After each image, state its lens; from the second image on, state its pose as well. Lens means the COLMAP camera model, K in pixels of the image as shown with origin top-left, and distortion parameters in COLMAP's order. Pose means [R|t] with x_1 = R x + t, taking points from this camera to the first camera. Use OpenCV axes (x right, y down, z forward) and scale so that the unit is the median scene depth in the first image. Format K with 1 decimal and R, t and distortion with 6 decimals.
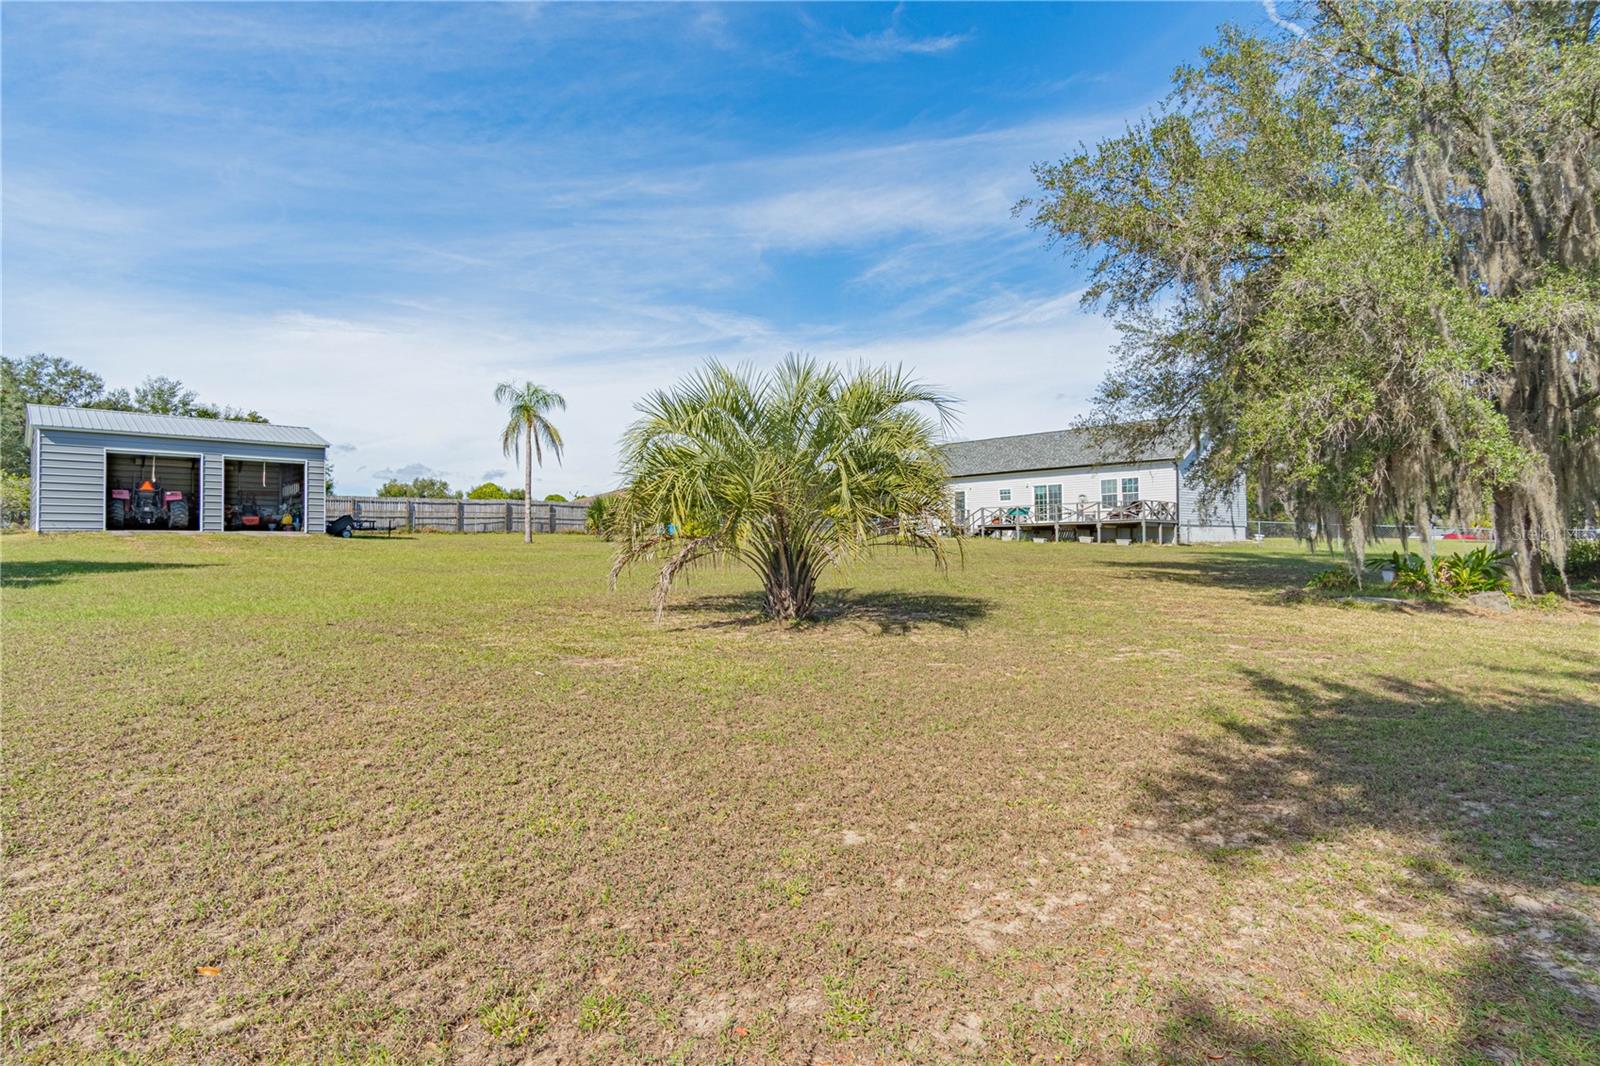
lens RADIAL K [[854.8, 0, 800.0], [0, 854.8, 533.0], [0, 0, 1]] dist [0.004248, 0.001602]
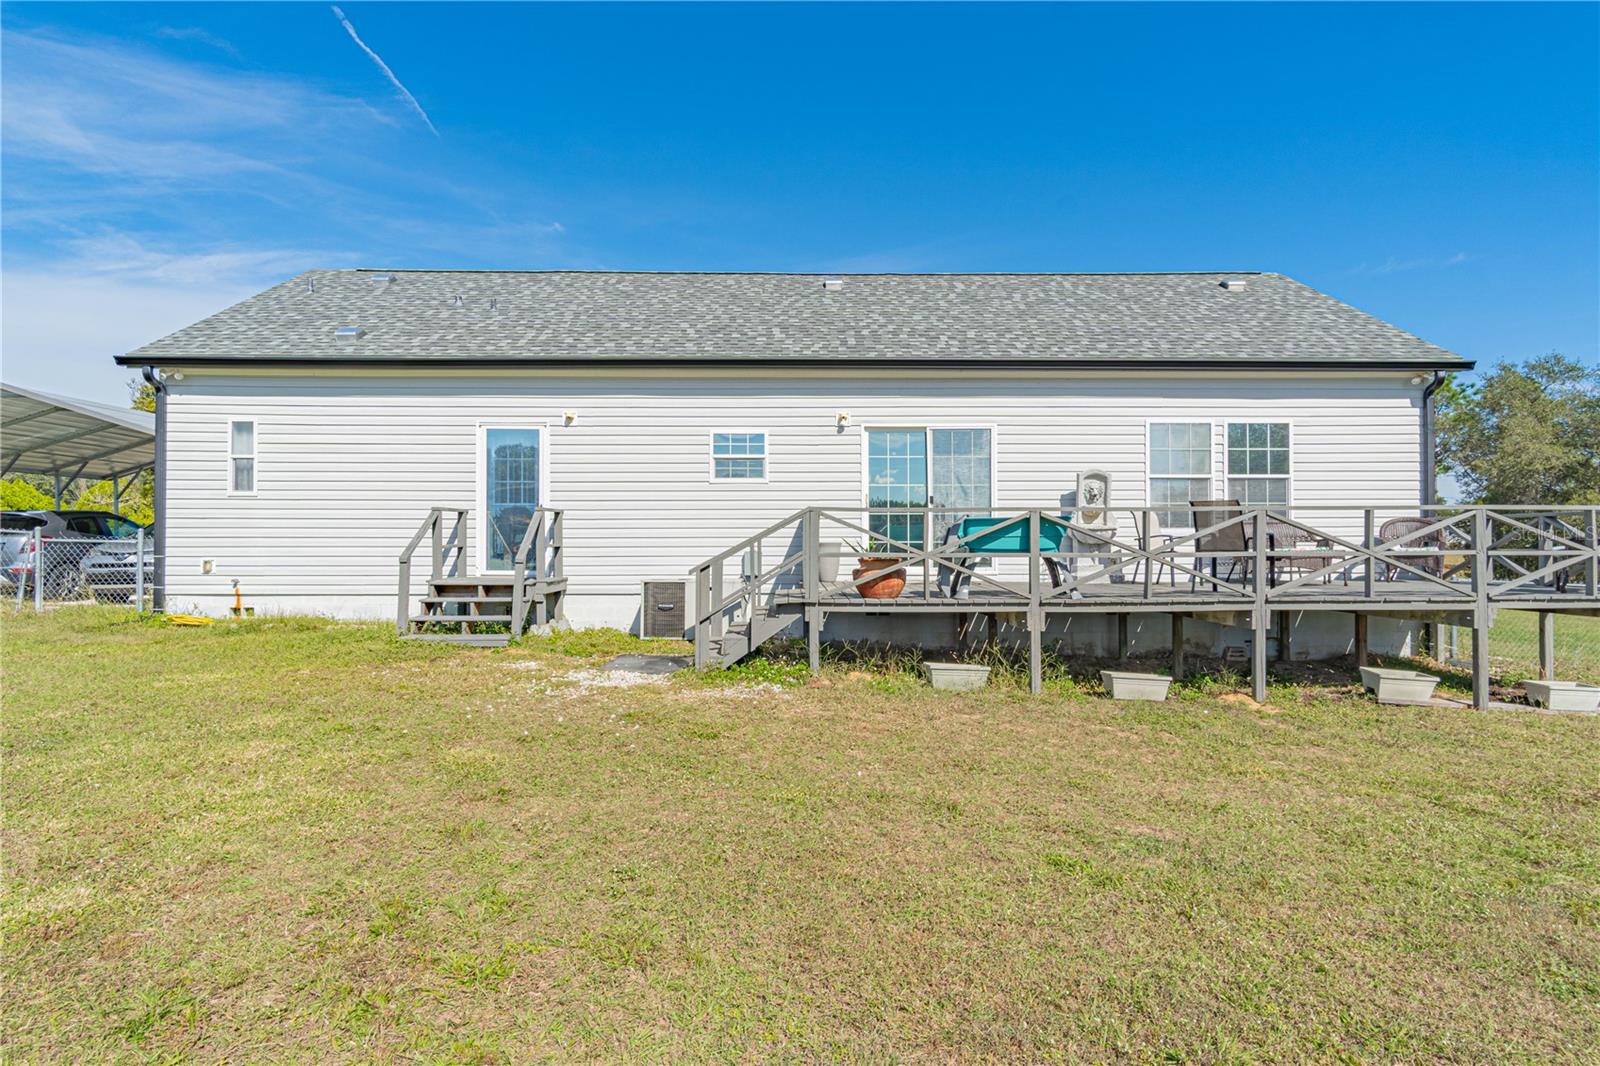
lens RADIAL K [[854.8, 0, 800.0], [0, 854.8, 533.0], [0, 0, 1]] dist [0.004248, 0.001602]
pose [[0.594267, 0.046104, 0.802945, 0.086225], [-0.003642, 0.998500, -0.054638, -0.014411], [-0.804259, 0.029545, 0.593544, 0.905847]]
